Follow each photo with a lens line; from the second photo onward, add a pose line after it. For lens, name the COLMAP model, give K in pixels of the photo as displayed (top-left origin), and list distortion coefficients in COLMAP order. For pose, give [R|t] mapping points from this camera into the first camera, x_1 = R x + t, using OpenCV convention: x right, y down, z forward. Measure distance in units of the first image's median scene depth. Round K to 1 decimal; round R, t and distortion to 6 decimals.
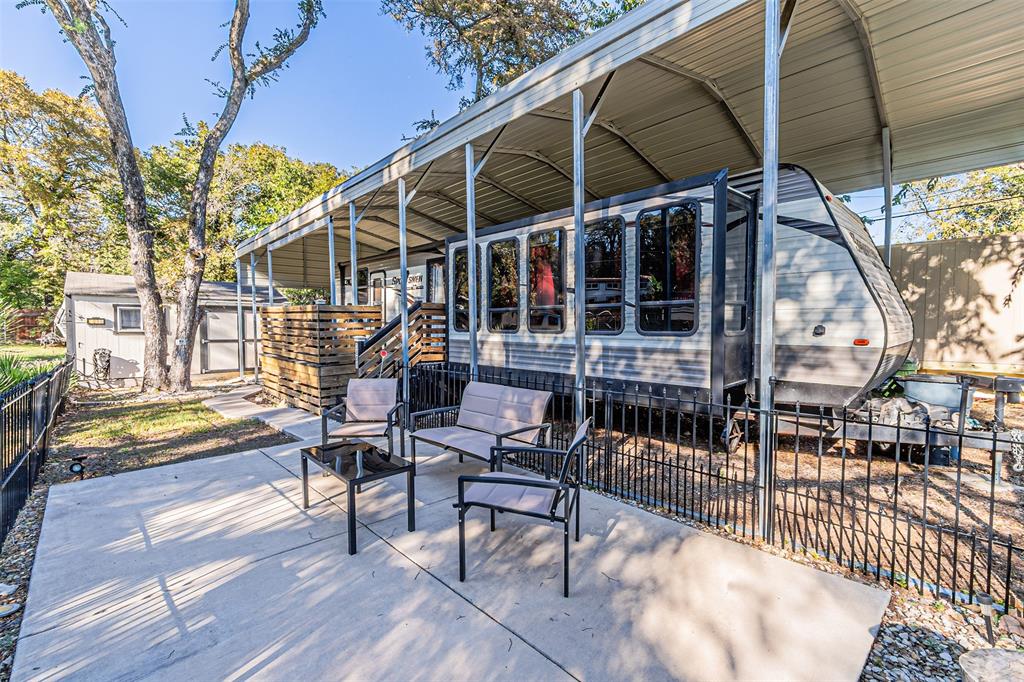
lens RADIAL K [[458.8, 0, 505.3], [0, 458.8, 352.7], [0, 0, 1]] dist [0.012858, -0.003099]
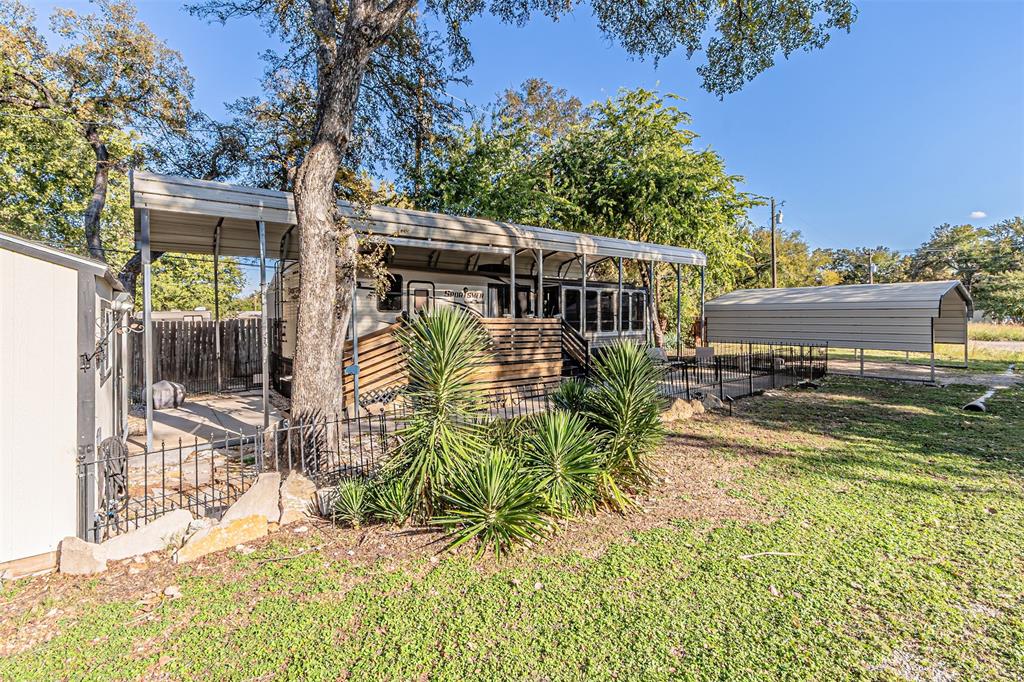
lens RADIAL K [[458.8, 0, 517.7], [0, 458.8, 331.3], [0, 0, 1]] dist [0.012858, -0.003099]
pose [[0.069260, -0.034180, 0.997013, -2.384778], [0.060077, 0.997742, 0.030032, -0.144238], [-0.995788, 0.057817, 0.071157, 1.263927]]
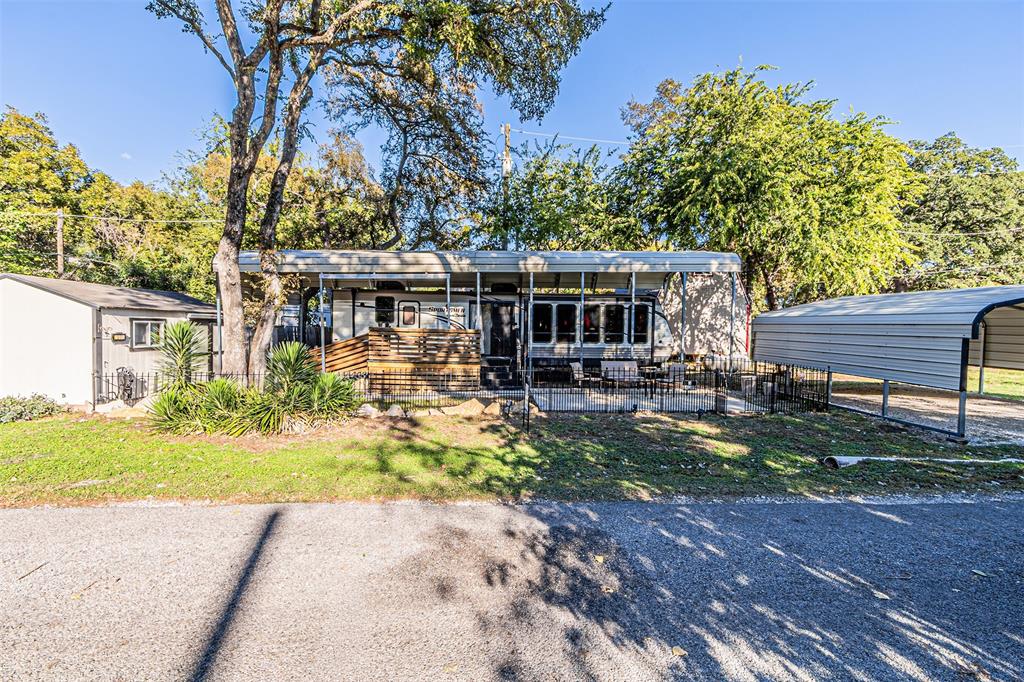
lens RADIAL K [[458.8, 0, 507.9], [0, 458.8, 344.5], [0, 0, 1]] dist [0.012858, -0.003099]
pose [[0.661506, -0.026691, 0.749464, -2.100494], [0.033522, 0.999420, 0.006005, -0.064754], [-0.749190, 0.021151, 0.662017, -0.367680]]
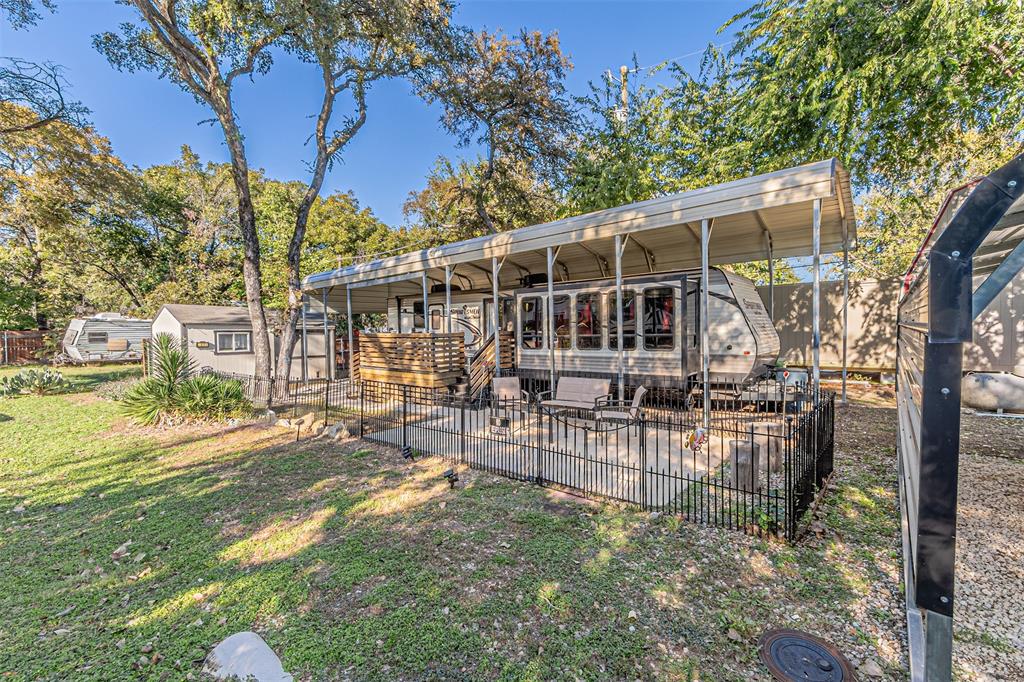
lens RADIAL K [[458.8, 0, 508.7], [0, 458.8, 364.8], [0, 0, 1]] dist [0.012858, -0.003099]
pose [[0.993488, -0.027529, 0.110564, -0.406367], [0.026078, 0.999554, 0.014550, -0.017722], [-0.110915, -0.011572, 0.993762, -0.714661]]
